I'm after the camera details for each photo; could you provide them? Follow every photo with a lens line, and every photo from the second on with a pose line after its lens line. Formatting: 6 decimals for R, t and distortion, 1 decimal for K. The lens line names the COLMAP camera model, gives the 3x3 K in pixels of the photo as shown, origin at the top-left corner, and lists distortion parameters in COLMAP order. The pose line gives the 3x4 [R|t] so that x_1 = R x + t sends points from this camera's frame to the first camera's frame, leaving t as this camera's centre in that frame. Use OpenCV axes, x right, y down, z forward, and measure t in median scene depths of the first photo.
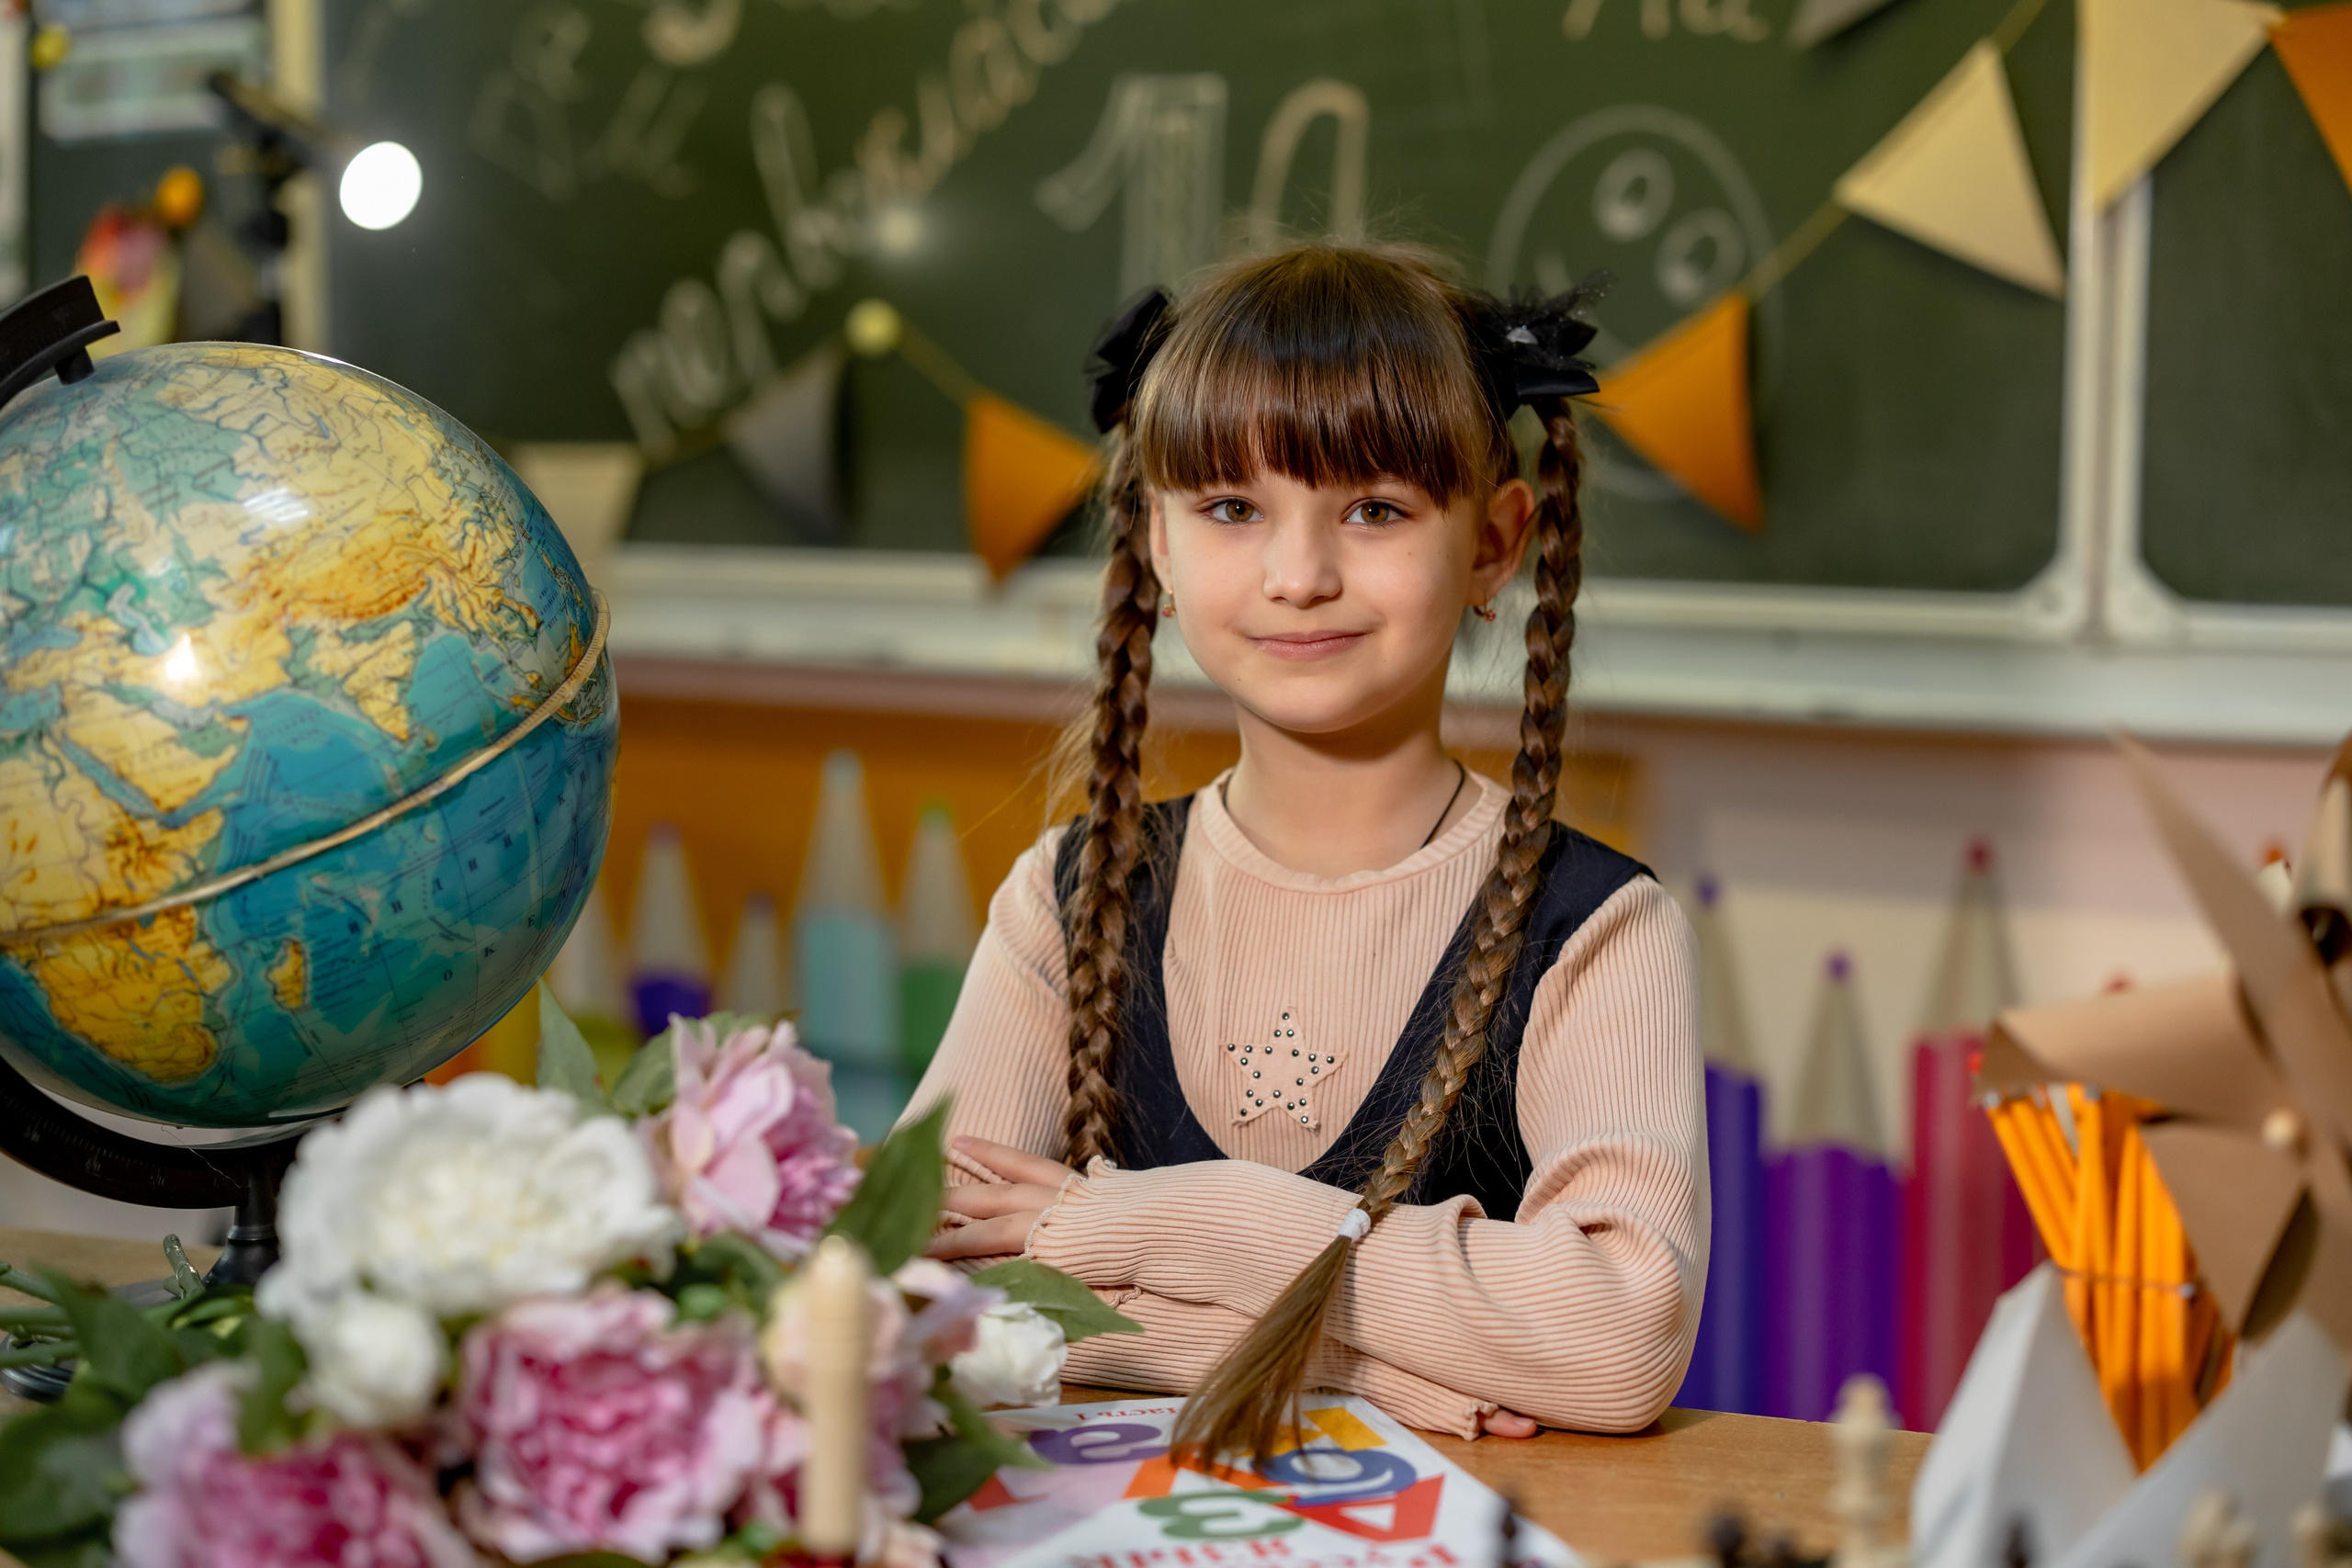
lens RADIAL K [[3471.5, 0, 1174.8], [0, 3471.5, 762.6], [0, 0, 1]] dist [0.005118, 0.000000]
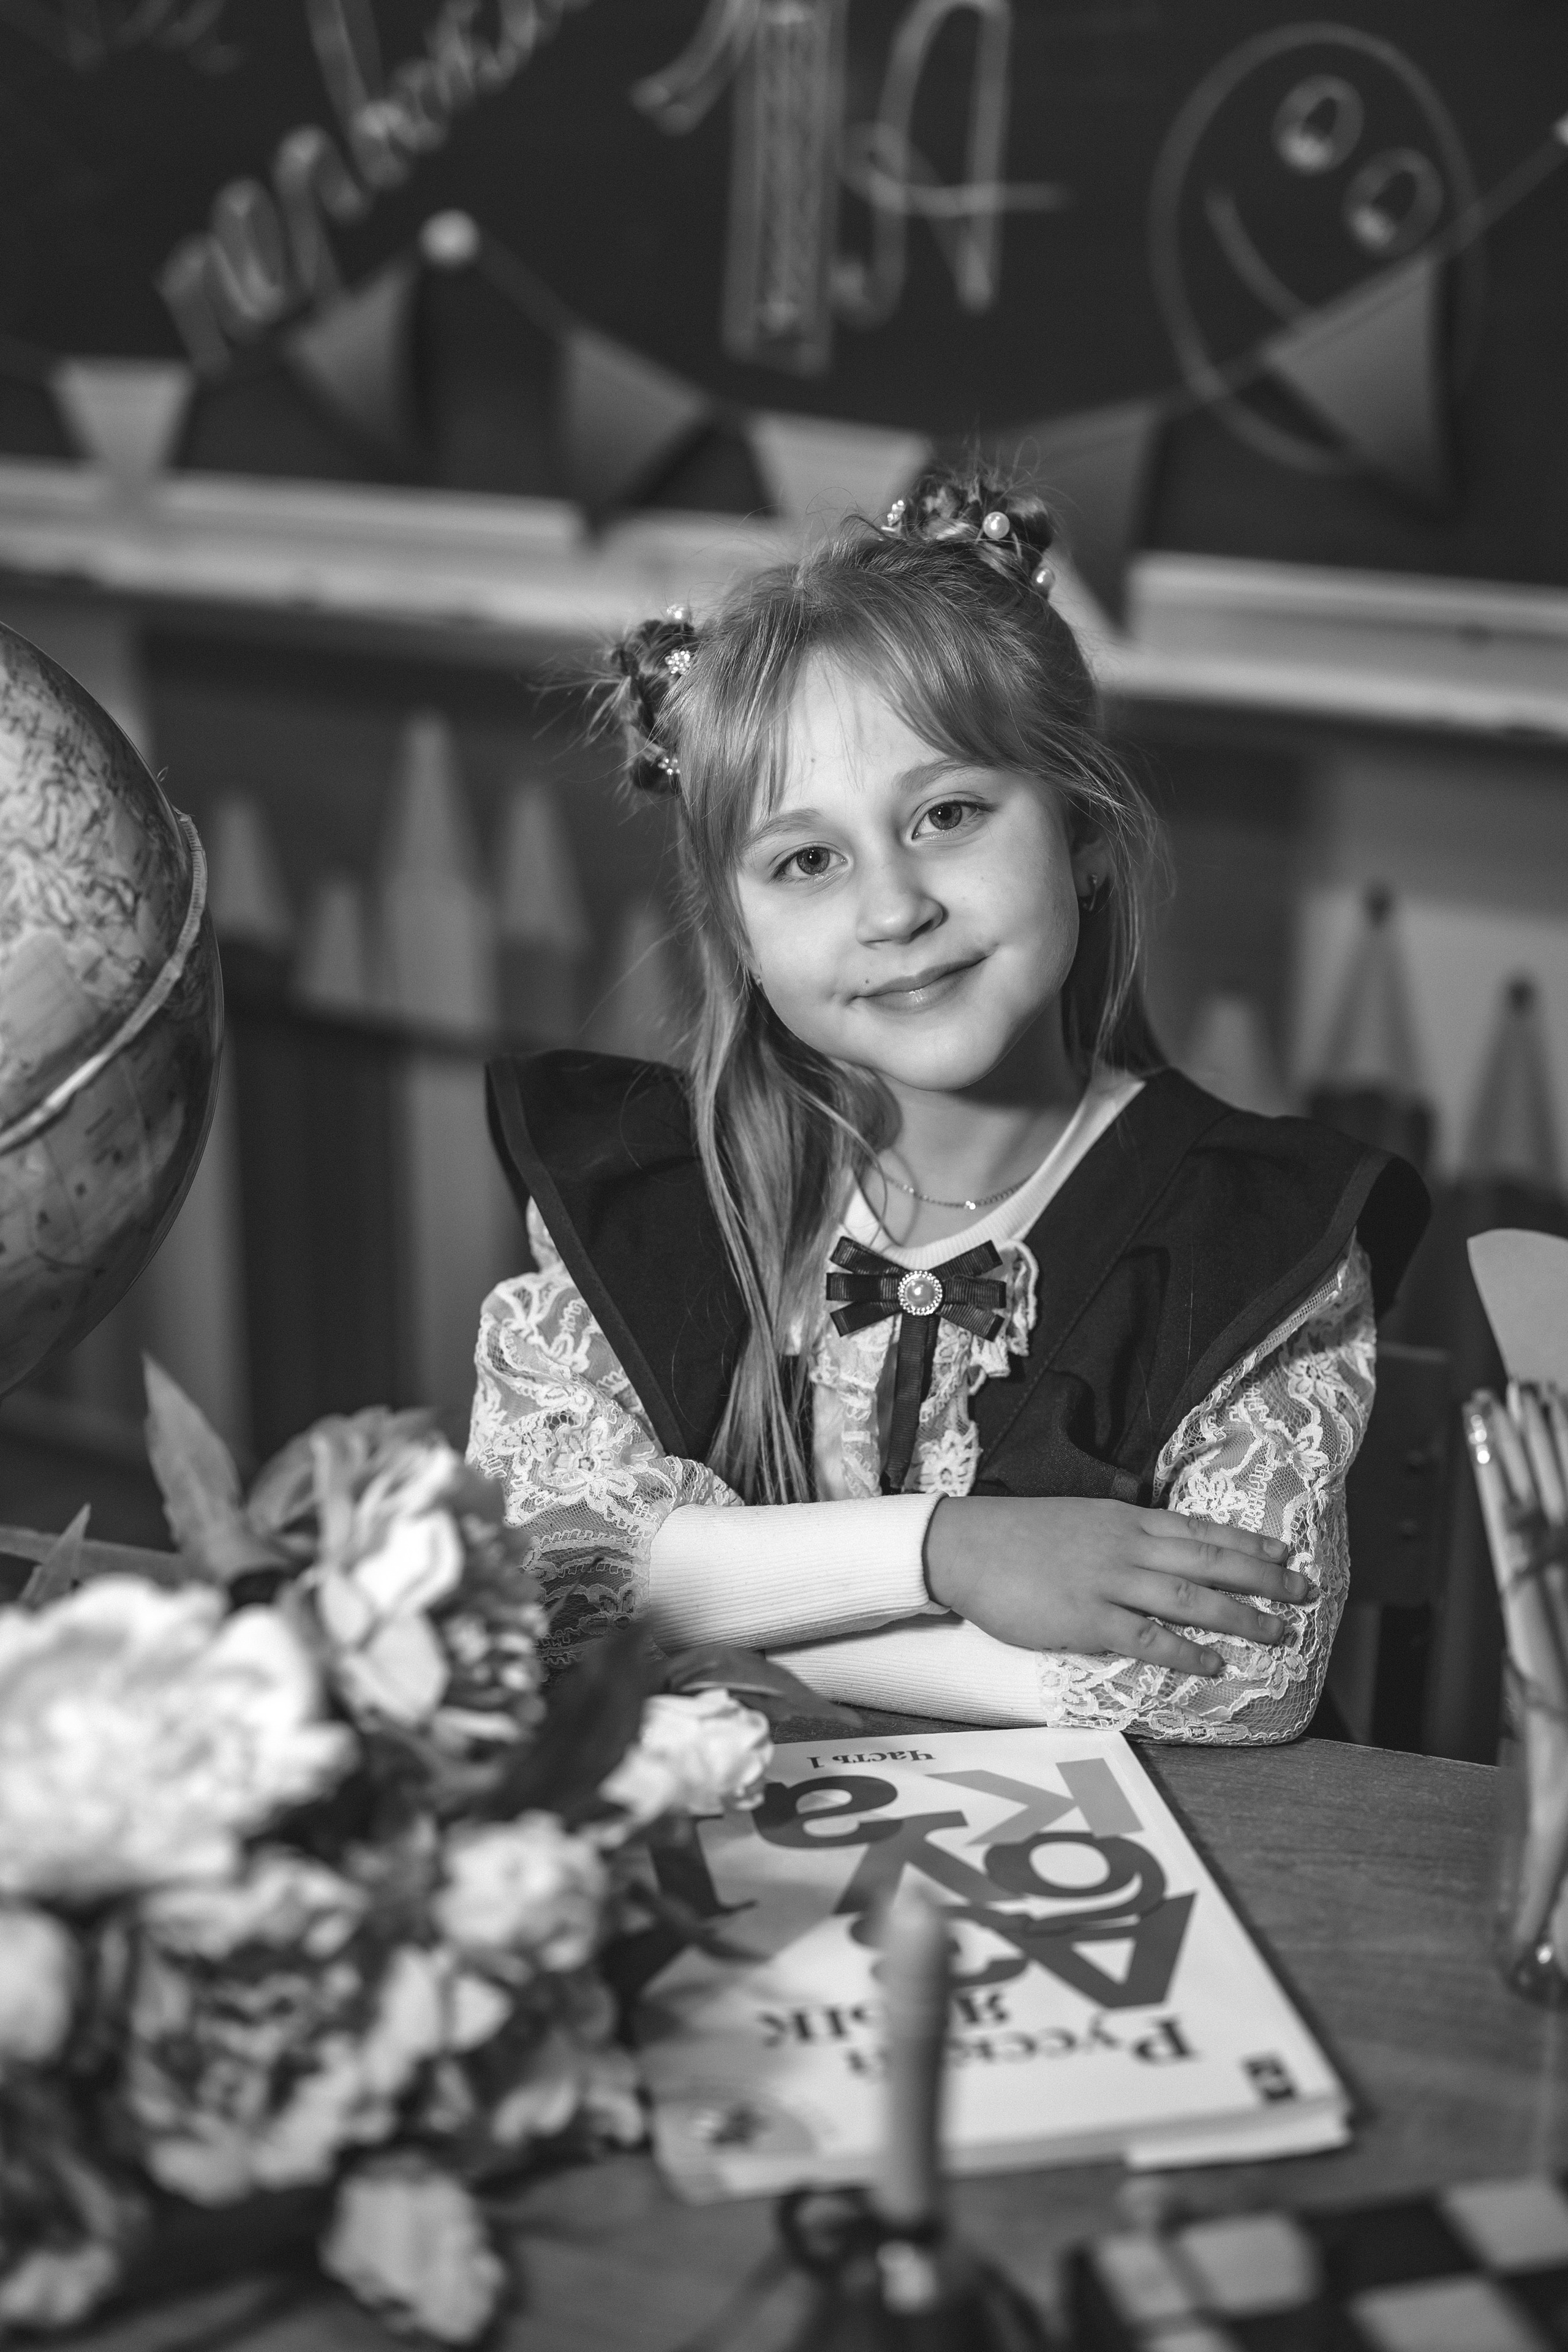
lens RADIAL K [[3471.8, 0, 748.4], [0, 3471.8, 1131.8], [0, 0, 1]] dist [0.005118, 0.000000]
pose [[0.999918, -0.009496, 0.008580, -0.039687], [0.007586, 0.979715, 0.200253, -0.158328], [-0.010308, -0.200172, 0.979707, 0.152342]]
